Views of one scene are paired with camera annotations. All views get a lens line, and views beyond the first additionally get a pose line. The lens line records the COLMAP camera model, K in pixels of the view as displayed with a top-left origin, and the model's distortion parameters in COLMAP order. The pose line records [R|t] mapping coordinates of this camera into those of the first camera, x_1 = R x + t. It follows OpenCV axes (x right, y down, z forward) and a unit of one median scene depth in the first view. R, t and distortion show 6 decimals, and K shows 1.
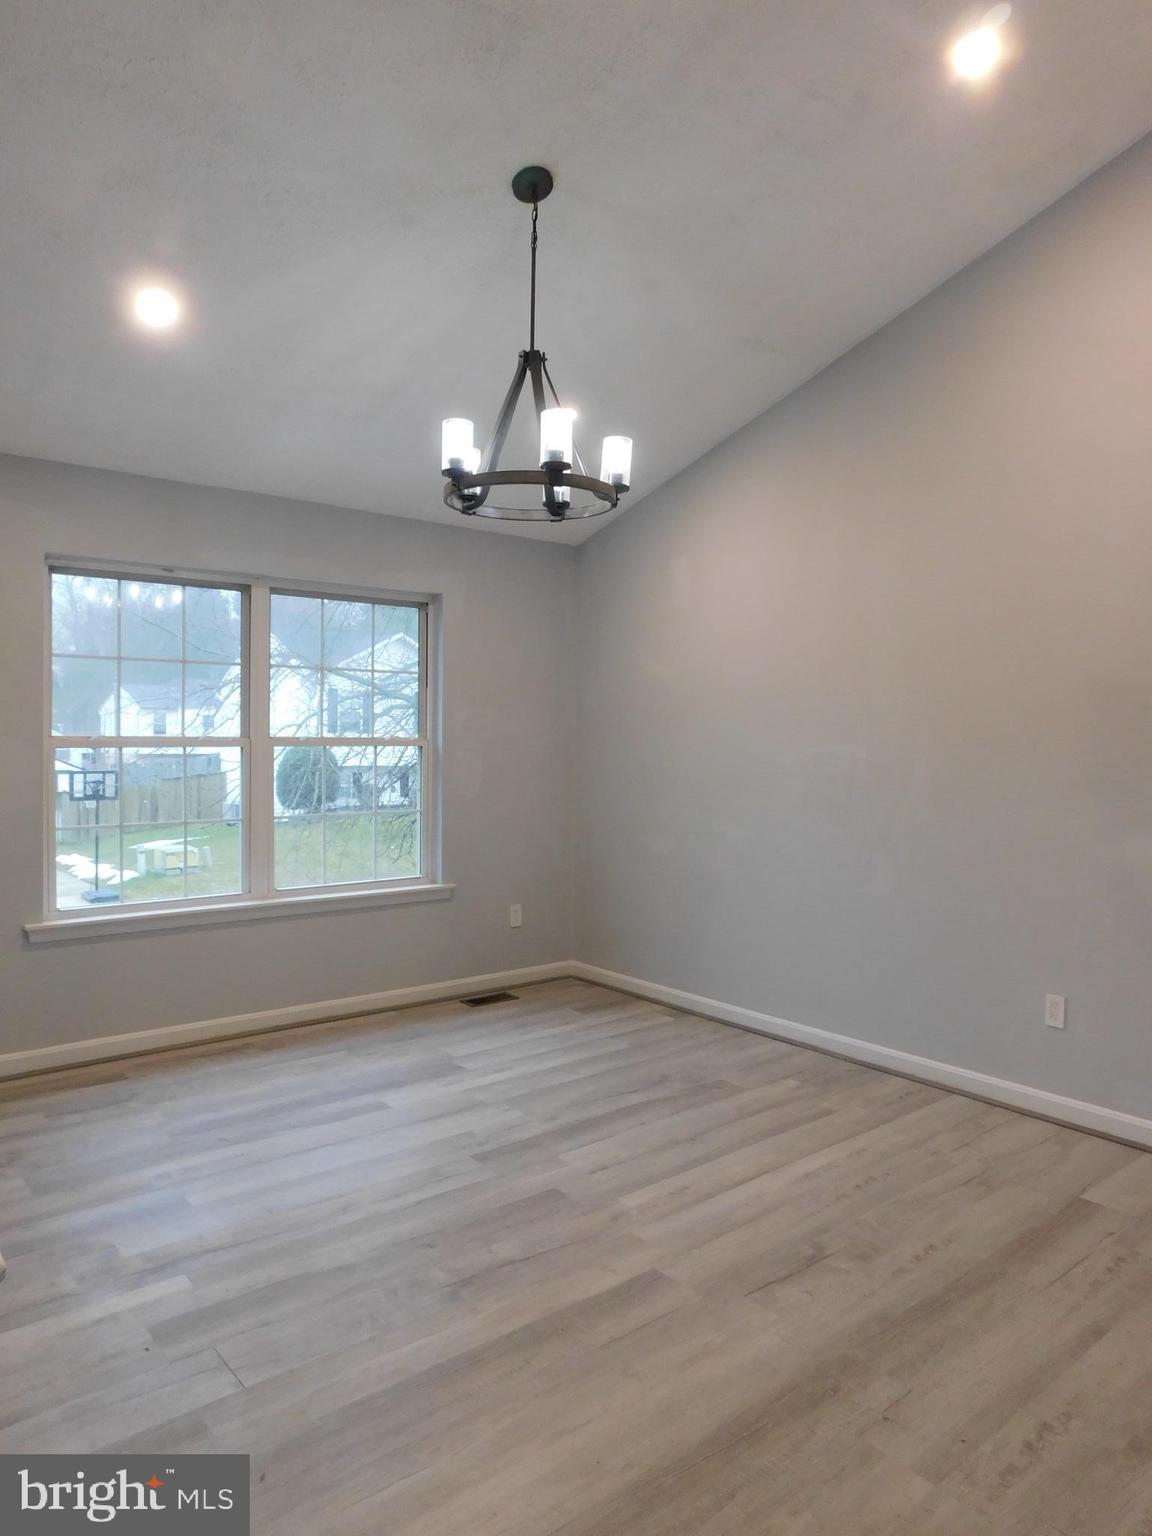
lens RADIAL K [[1024.5, 0, 584.9], [0, 1024.5, 767.5], [0, 0, 1]] dist [-0.006654, 0.010238]
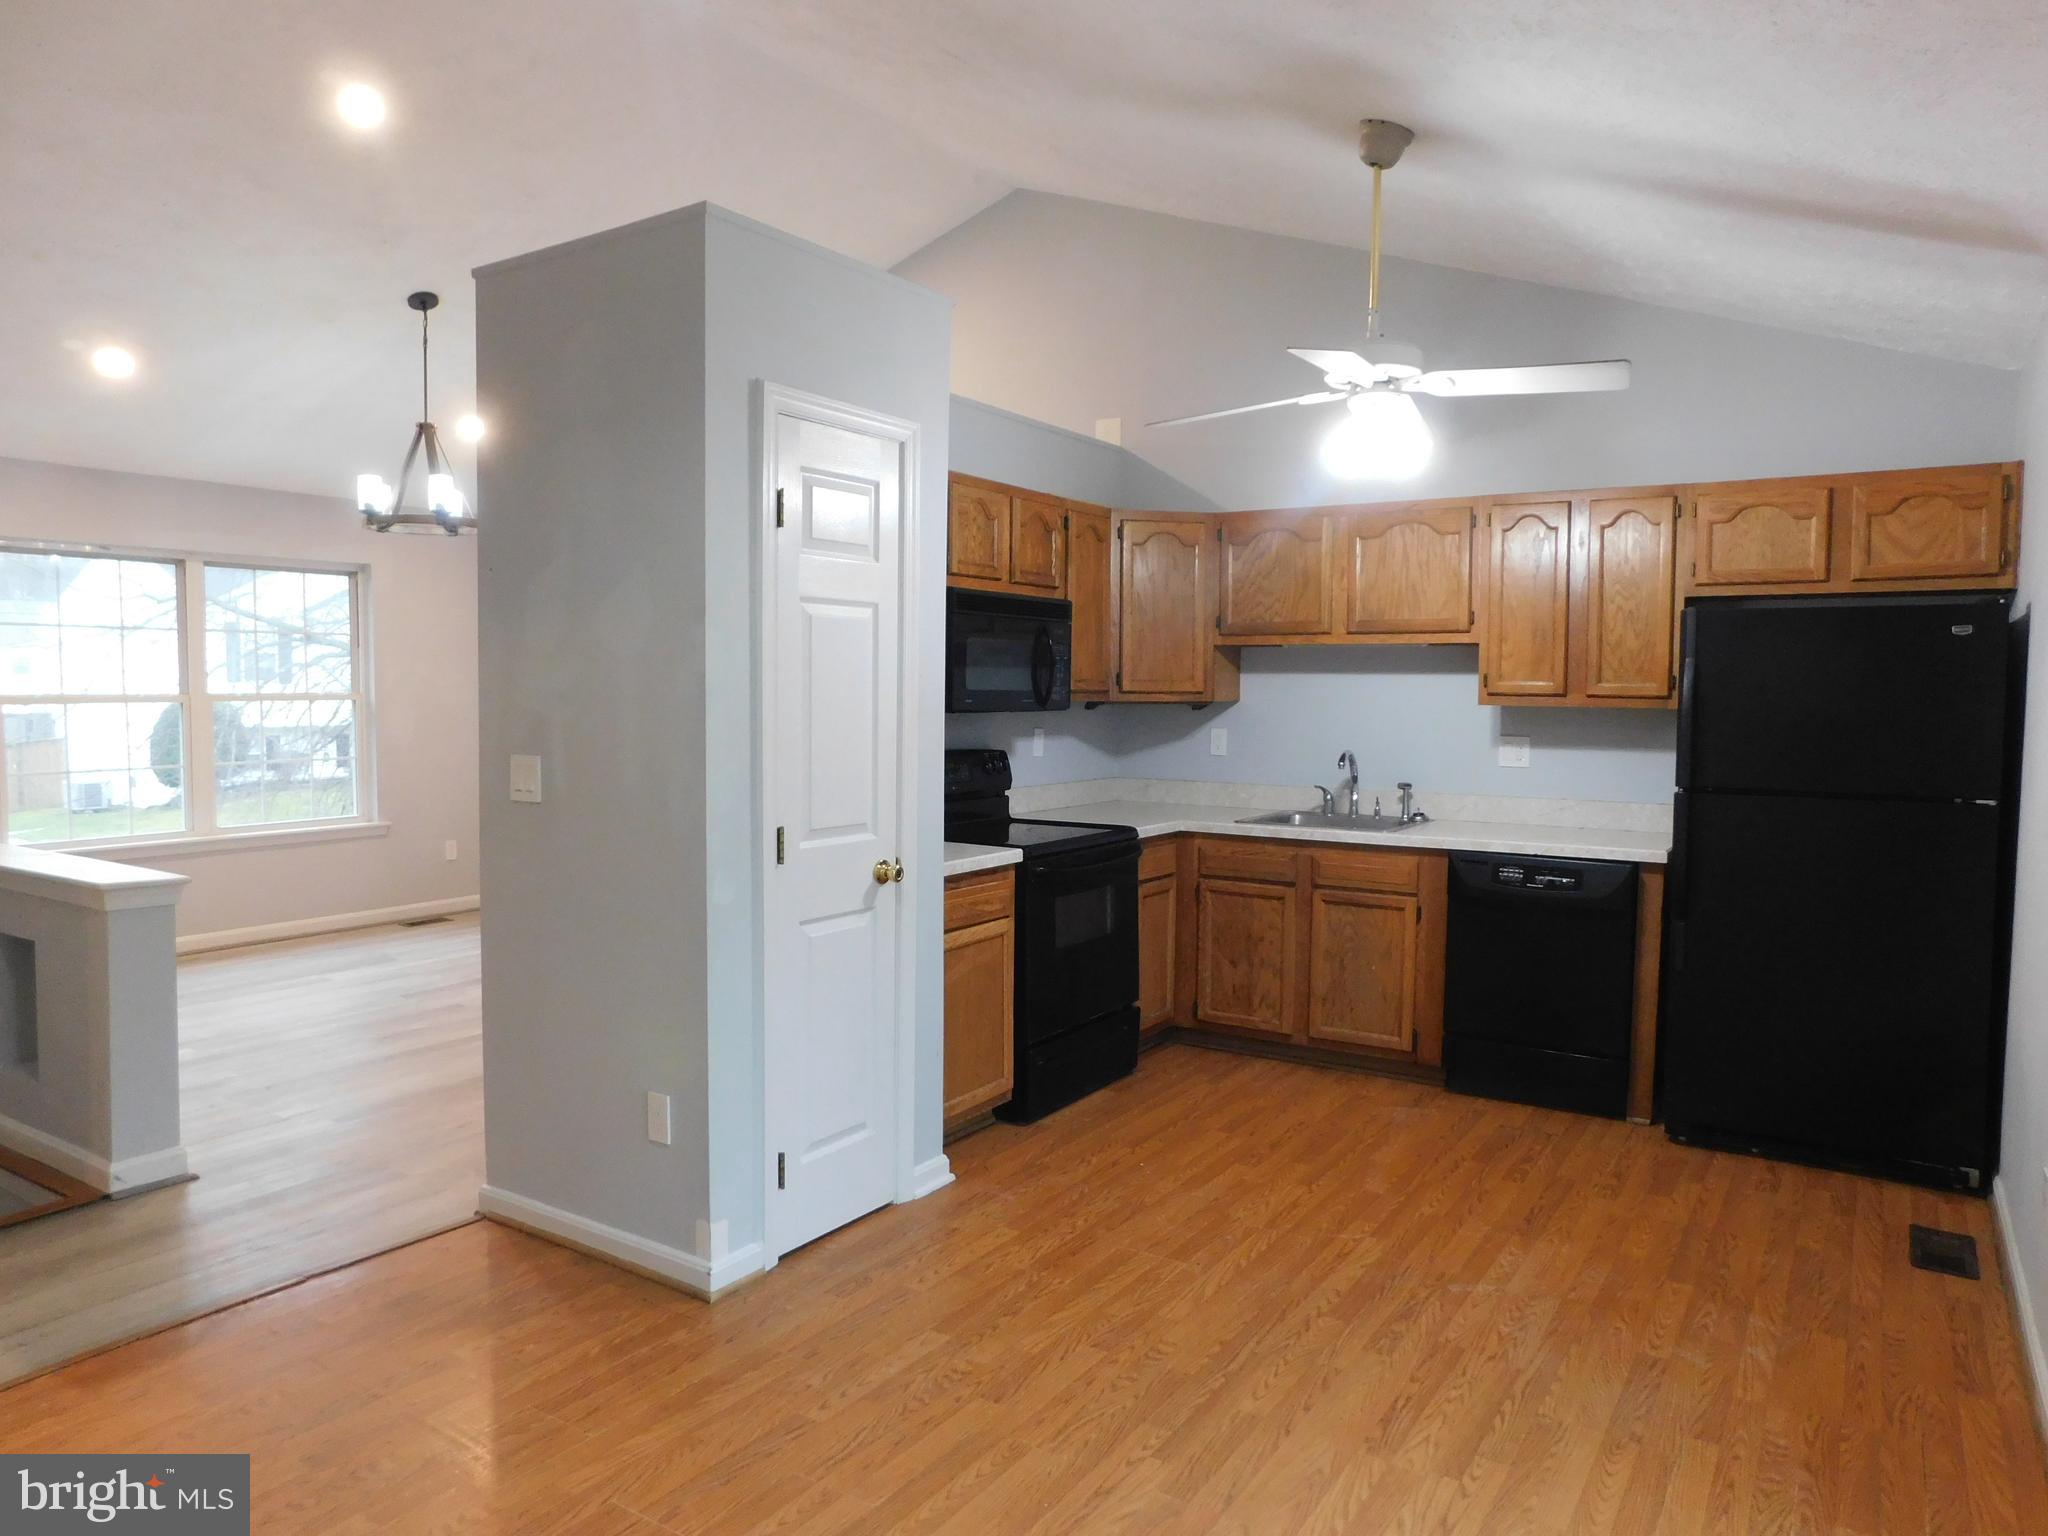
lens RADIAL K [[1366.0, 0, 1003.3], [0, 1366.0, 771.8], [0, 0, 1]] dist [-0.006654, 0.010238]
pose [[0.961919, -0.023616, 0.272314, 0.114839], [0.014201, 0.999233, 0.036493, 0.012967], [-0.272967, -0.031236, 0.961516, -0.632709]]
